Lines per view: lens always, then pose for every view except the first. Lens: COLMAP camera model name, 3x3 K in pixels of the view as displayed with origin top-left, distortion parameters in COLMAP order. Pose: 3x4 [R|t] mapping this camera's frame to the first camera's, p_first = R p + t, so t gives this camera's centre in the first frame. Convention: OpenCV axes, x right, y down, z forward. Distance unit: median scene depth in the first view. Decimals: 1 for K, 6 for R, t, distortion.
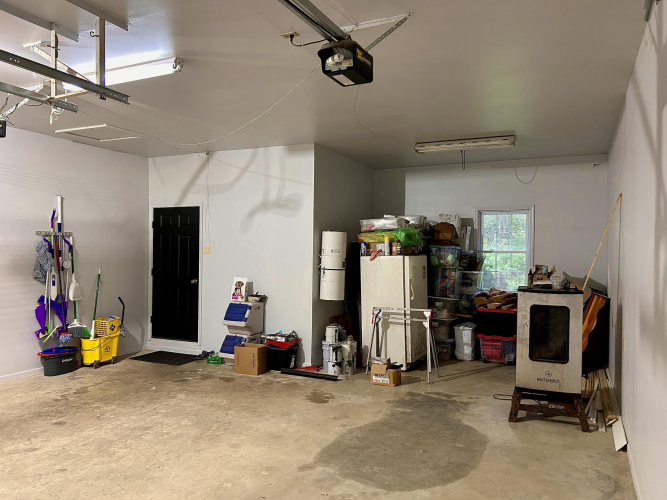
lens RADIAL K [[502.8, 0, 334.0], [0, 502.8, 253.0], [0, 0, 1]] dist [0.043433, -0.044516]
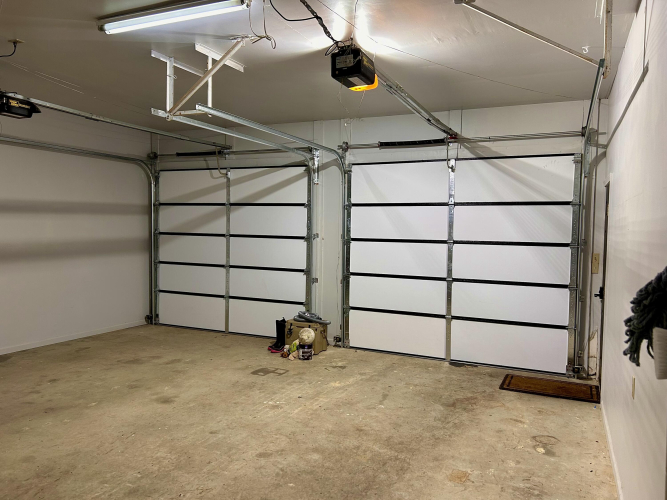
lens RADIAL K [[502.8, 0, 332.8], [0, 502.8, 248.1], [0, 0, 1]] dist [0.043433, -0.044516]
pose [[-0.999574, -0.027802, -0.008904, -0.494838], [-0.028194, 0.998479, 0.047377, -0.013870], [0.007574, 0.047608, -0.998837, 1.325563]]
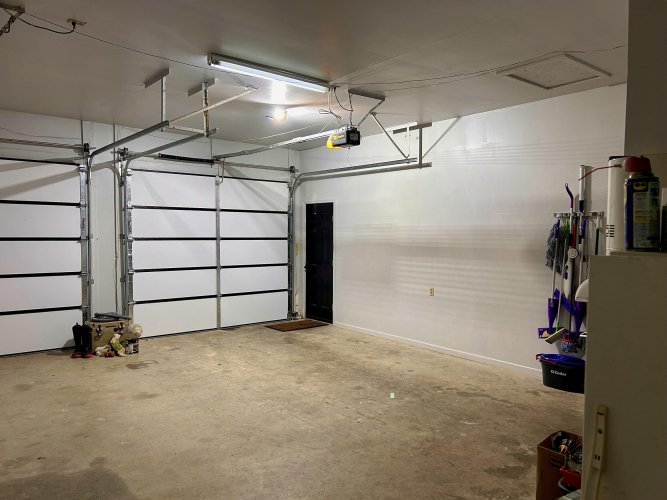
lens RADIAL K [[502.8, 0, 338.3], [0, 502.8, 249.8], [0, 0, 1]] dist [0.043433, -0.044516]
pose [[-0.433316, 0.017828, -0.901066, 0.384145], [-0.017503, 0.999449, 0.028191, 0.002024], [0.901072, 0.027987, -0.432766, 1.171086]]
